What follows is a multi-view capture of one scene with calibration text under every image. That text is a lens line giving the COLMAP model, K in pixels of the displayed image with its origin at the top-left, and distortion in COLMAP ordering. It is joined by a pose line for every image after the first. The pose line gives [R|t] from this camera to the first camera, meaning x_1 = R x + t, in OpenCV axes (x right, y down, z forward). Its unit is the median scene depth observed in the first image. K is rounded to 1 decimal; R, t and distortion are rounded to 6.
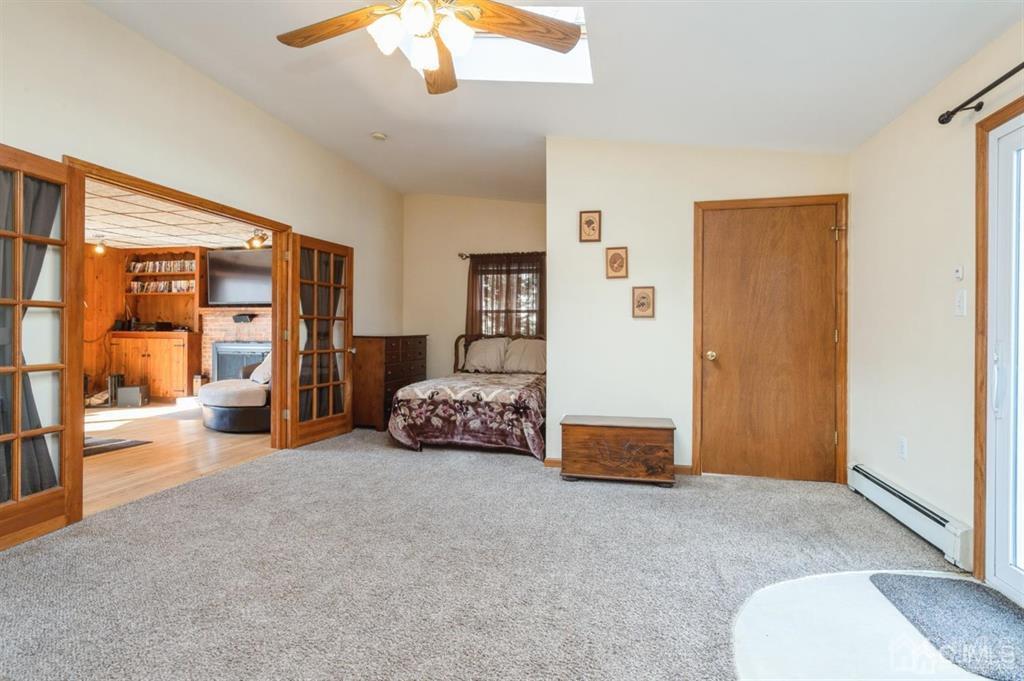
lens RADIAL K [[506.7, 0, 511.6], [0, 506.7, 334.4], [0, 0, 1]] dist [-0.000381, -0.000945]
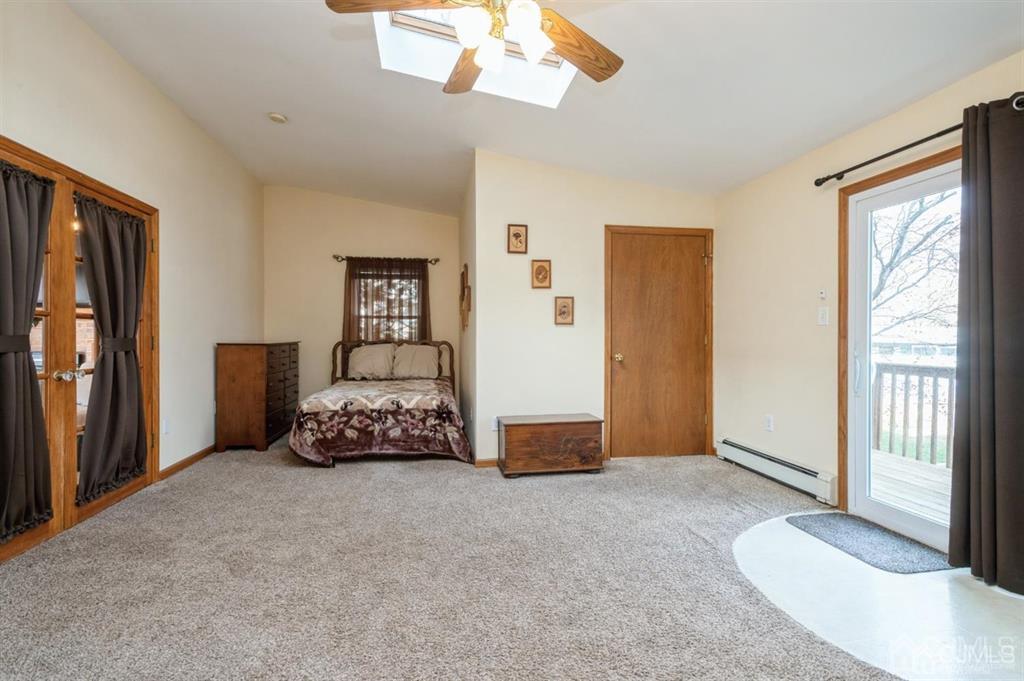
lens RADIAL K [[486.0, 0, 512.0], [0, 486.0, 340.5], [0, 0, 1]] dist [0.013450, 0.000176]
pose [[0.917896, -0.006554, 0.396767, -0.272370], [0.006016, 0.999979, 0.002602, -0.001306], [-0.396775, -0.000002, 0.917916, 0.062136]]
